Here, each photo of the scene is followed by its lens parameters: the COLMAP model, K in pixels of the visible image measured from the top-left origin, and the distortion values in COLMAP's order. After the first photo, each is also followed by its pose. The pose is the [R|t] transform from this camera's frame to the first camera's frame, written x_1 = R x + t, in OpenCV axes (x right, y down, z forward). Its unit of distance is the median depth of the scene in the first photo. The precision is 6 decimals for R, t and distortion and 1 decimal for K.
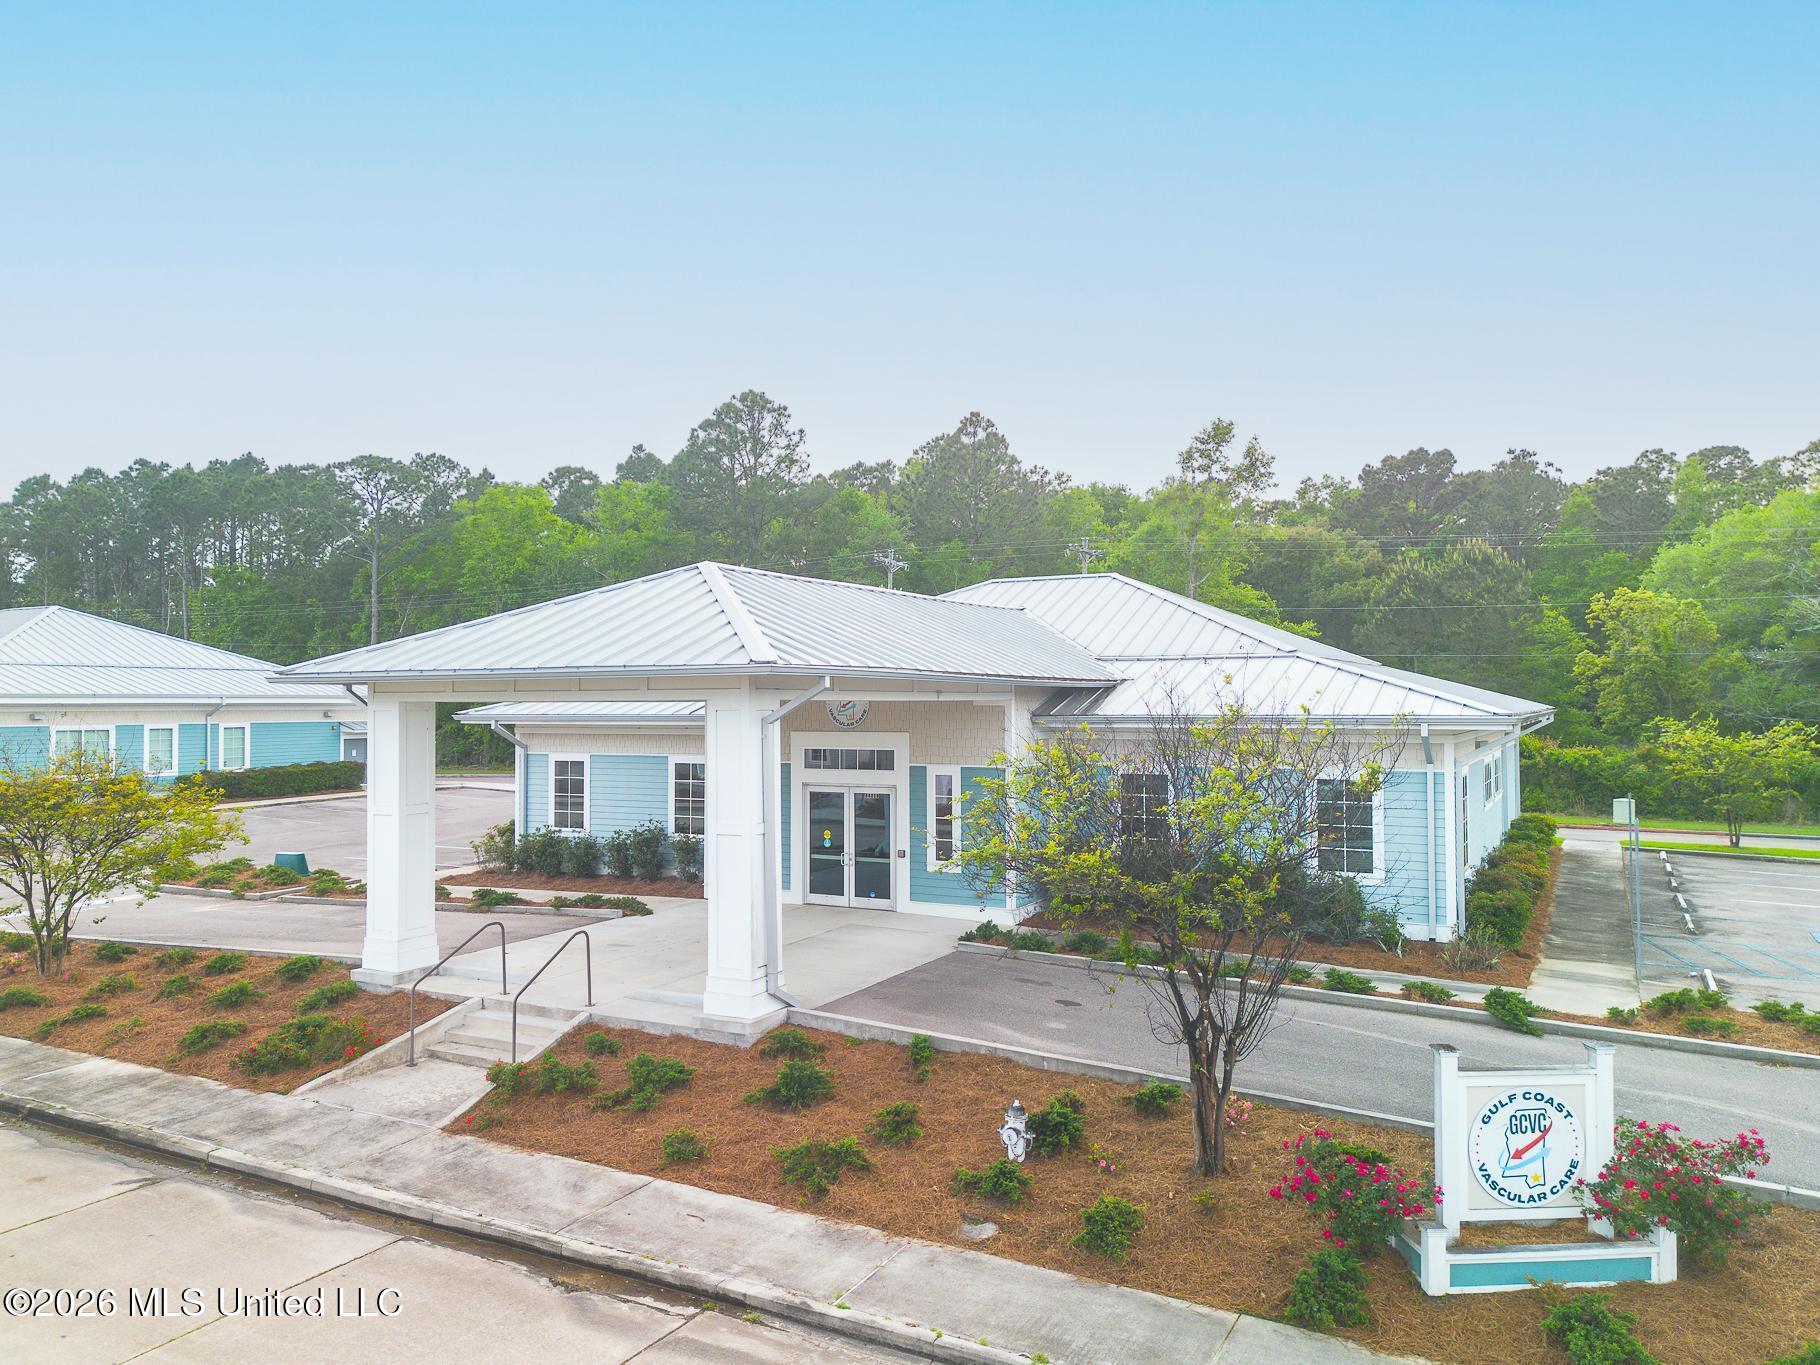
lens RADIAL K [[1287.5, 0, 902.0], [0, 1287.5, 679.6], [0, 0, 1]] dist [0.061387, -0.054520]
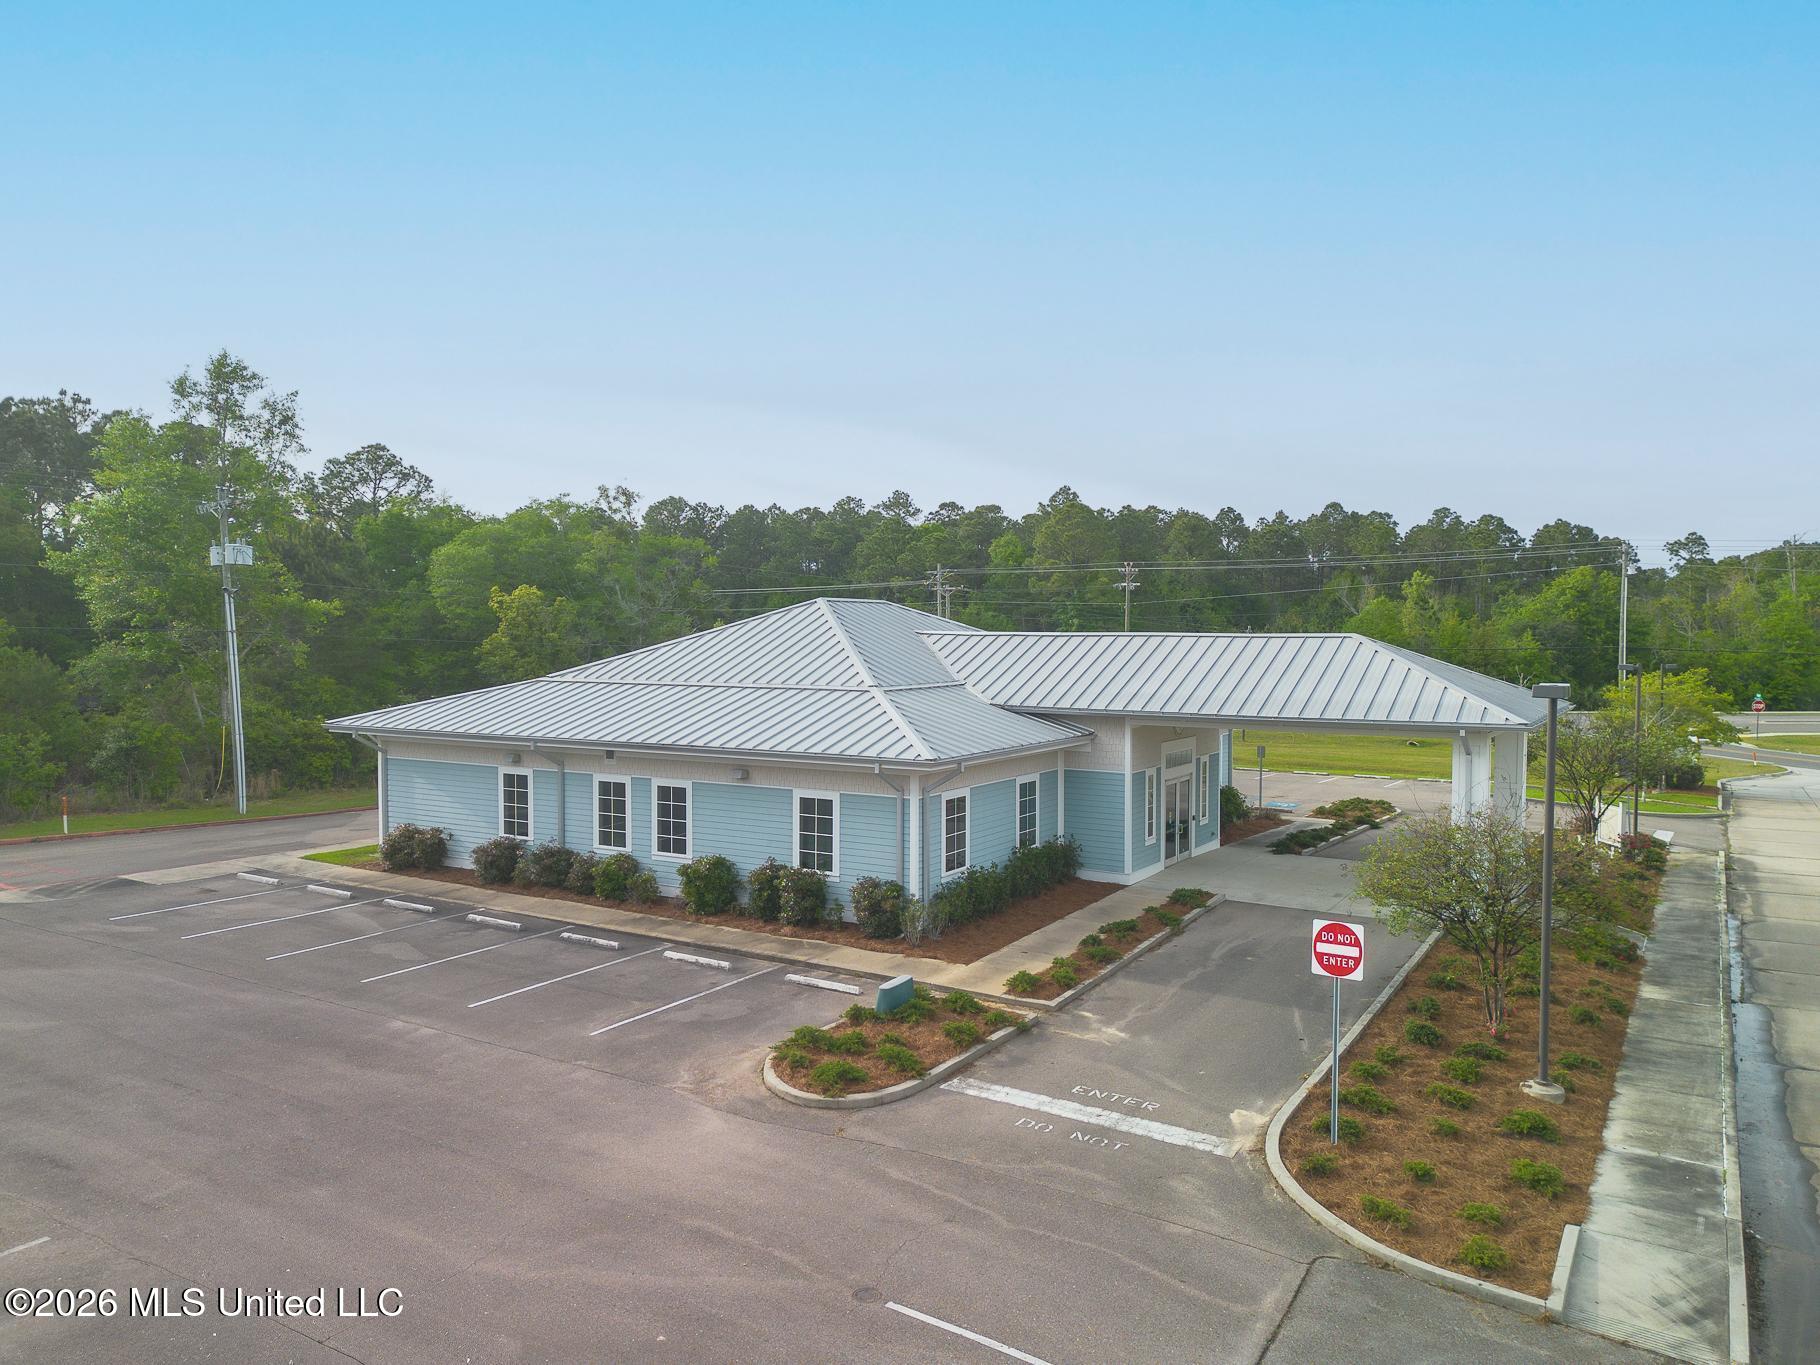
lens RADIAL K [[1287.5, 0, 899.6], [0, 1287.5, 674.4], [0, 0, 1]] dist [0.061387, -0.054520]
pose [[0.065933, -0.030067, 0.997371, -1.962961], [-0.023862, 0.999213, 0.031700, -0.087708], [-0.997539, -0.025890, 0.065164, 1.614314]]
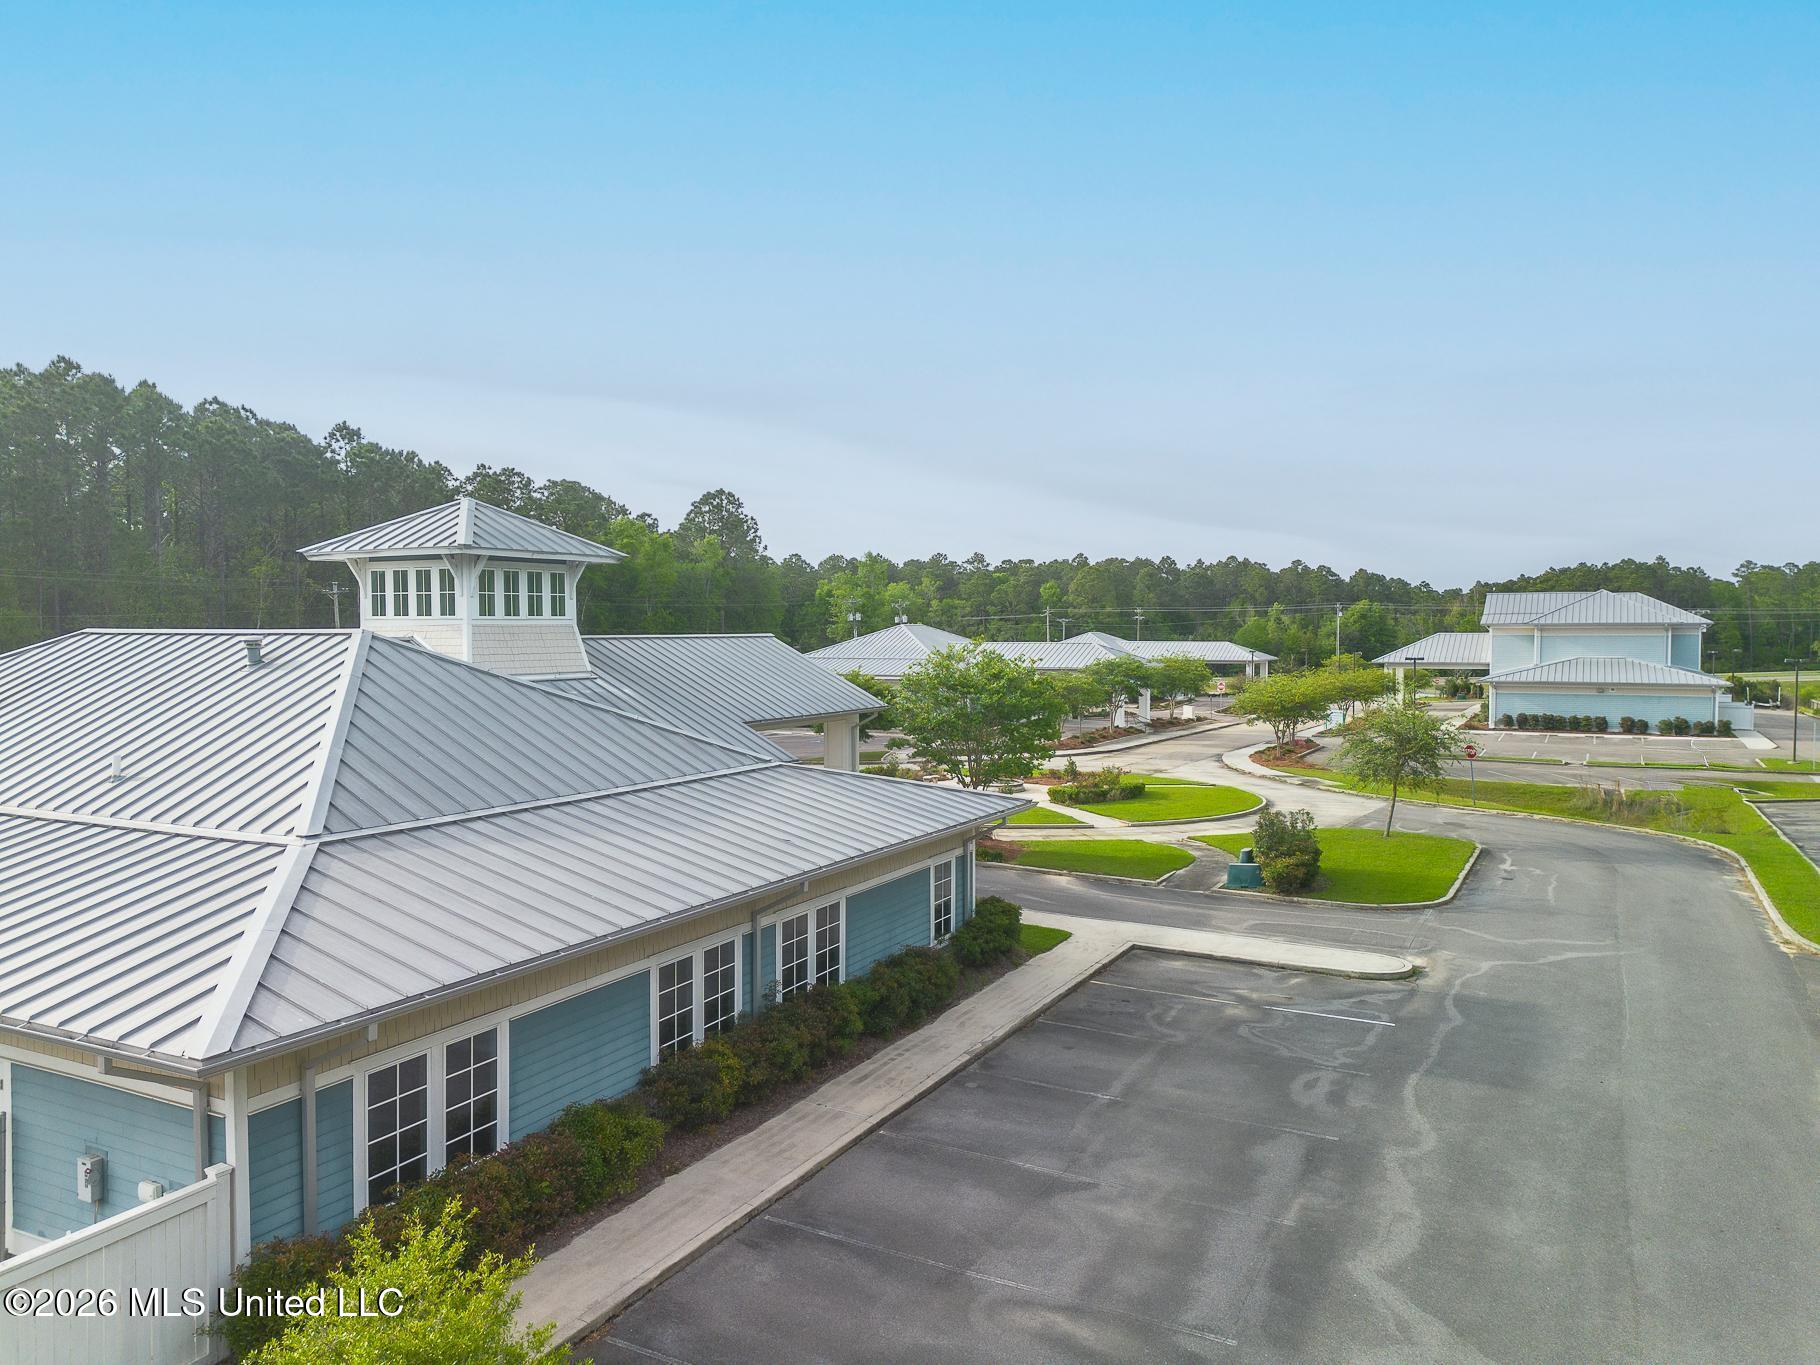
lens RADIAL K [[1287.5, 0, 917.6], [0, 1287.5, 688.8], [0, 0, 1]] dist [0.061387, -0.054520]
pose [[-0.012393, -0.041954, 0.999043, -8.764366], [-0.020813, 0.998914, 0.041690, -0.109437], [-0.999707, -0.020277, -0.013253, 3.283881]]
